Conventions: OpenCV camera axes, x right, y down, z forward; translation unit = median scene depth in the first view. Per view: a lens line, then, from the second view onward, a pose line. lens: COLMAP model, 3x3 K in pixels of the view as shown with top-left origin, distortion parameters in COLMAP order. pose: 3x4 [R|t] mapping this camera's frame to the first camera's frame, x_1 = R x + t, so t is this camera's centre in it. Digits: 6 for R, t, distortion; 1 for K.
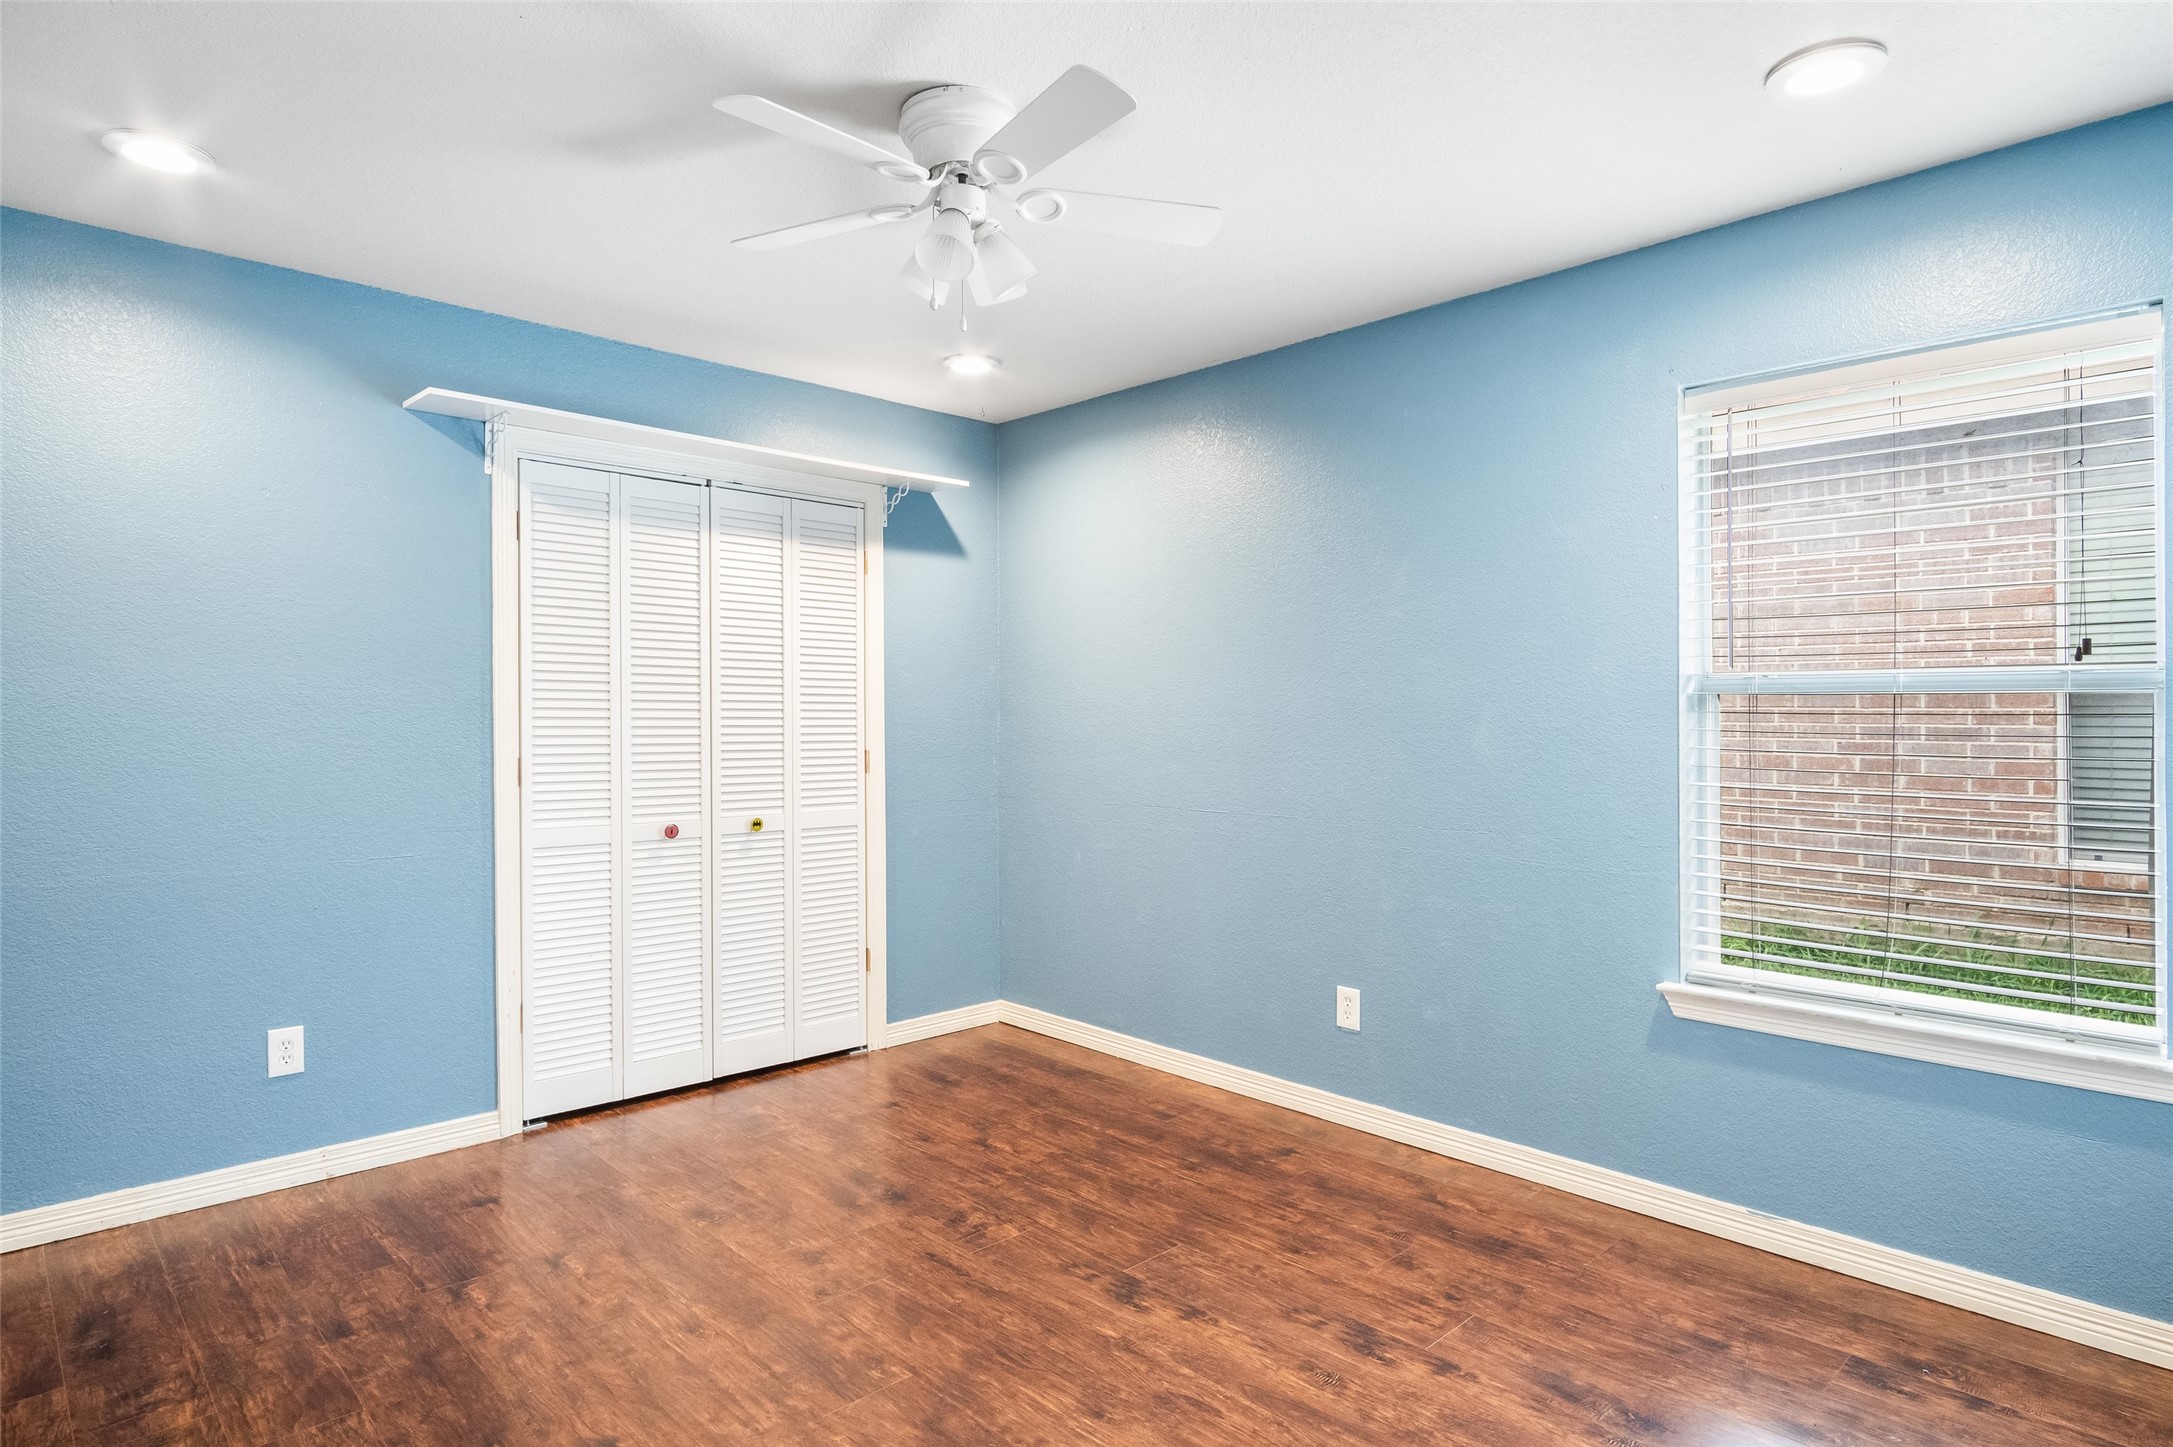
lens RADIAL K [[1188.2, 0, 1099.9], [0, 1188.2, 720.6], [0, 0, 1]] dist [-0.006566, 0.001059]
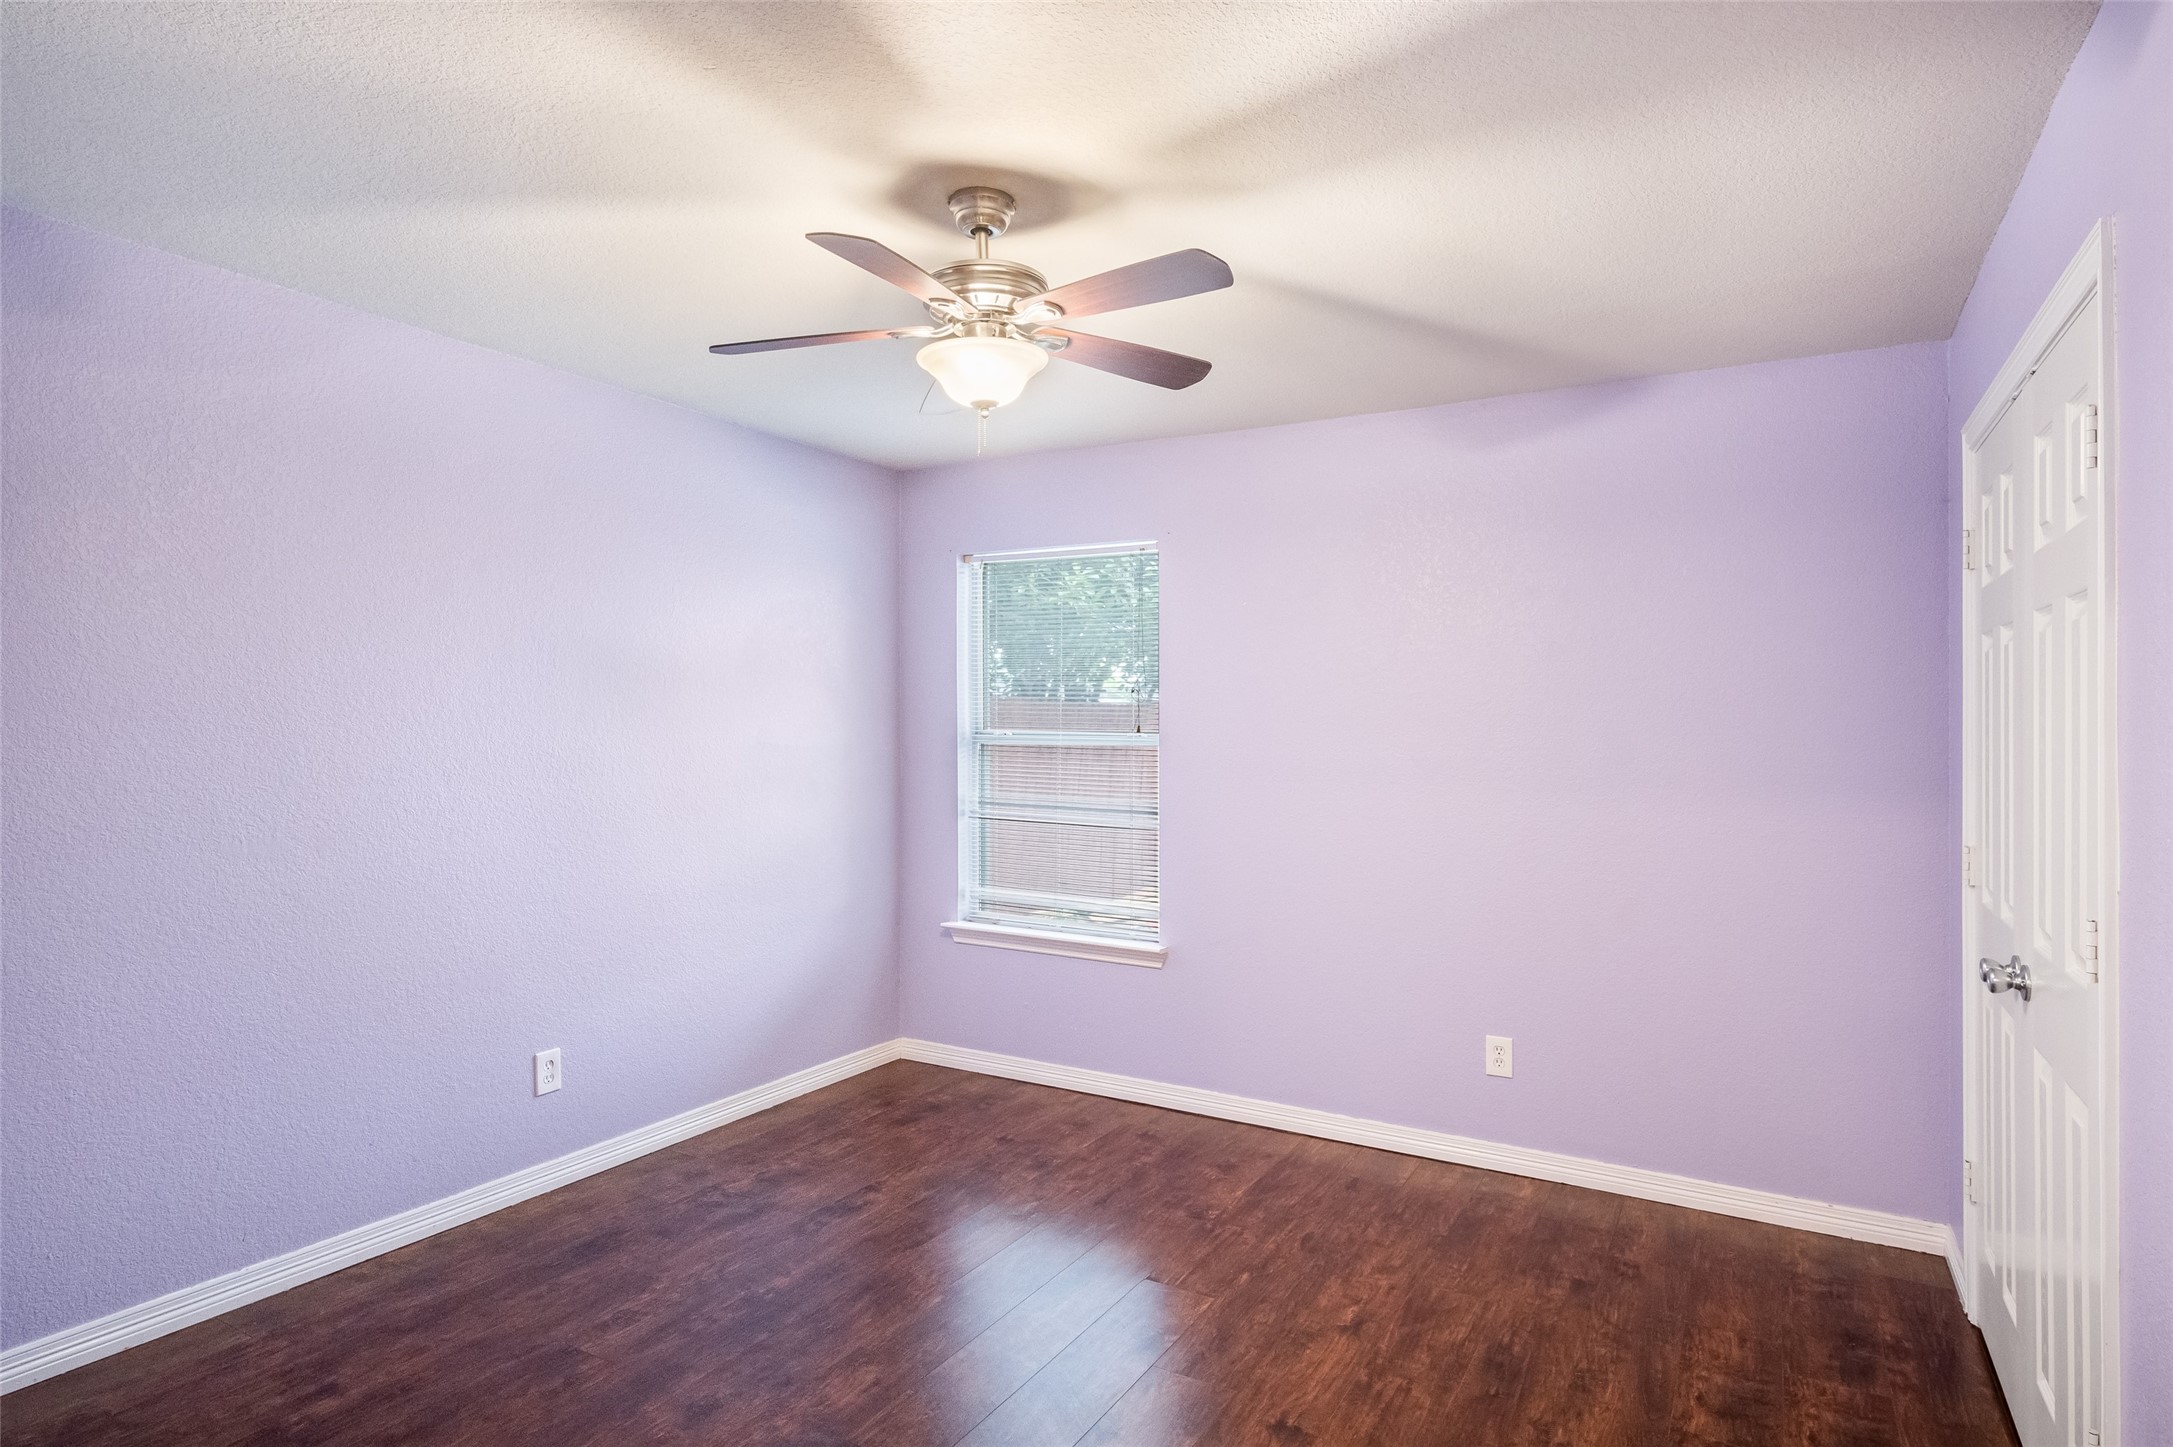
lens RADIAL K [[1188.2, 0, 1096.9], [0, 1188.2, 725.0], [0, 0, 1]] dist [-0.006566, 0.001059]
pose [[-0.281558, 0.007234, 0.959517, -1.501334], [0.015168, 0.999880, -0.003088, -0.003845], [-0.959424, 0.013684, -0.281634, 1.658358]]
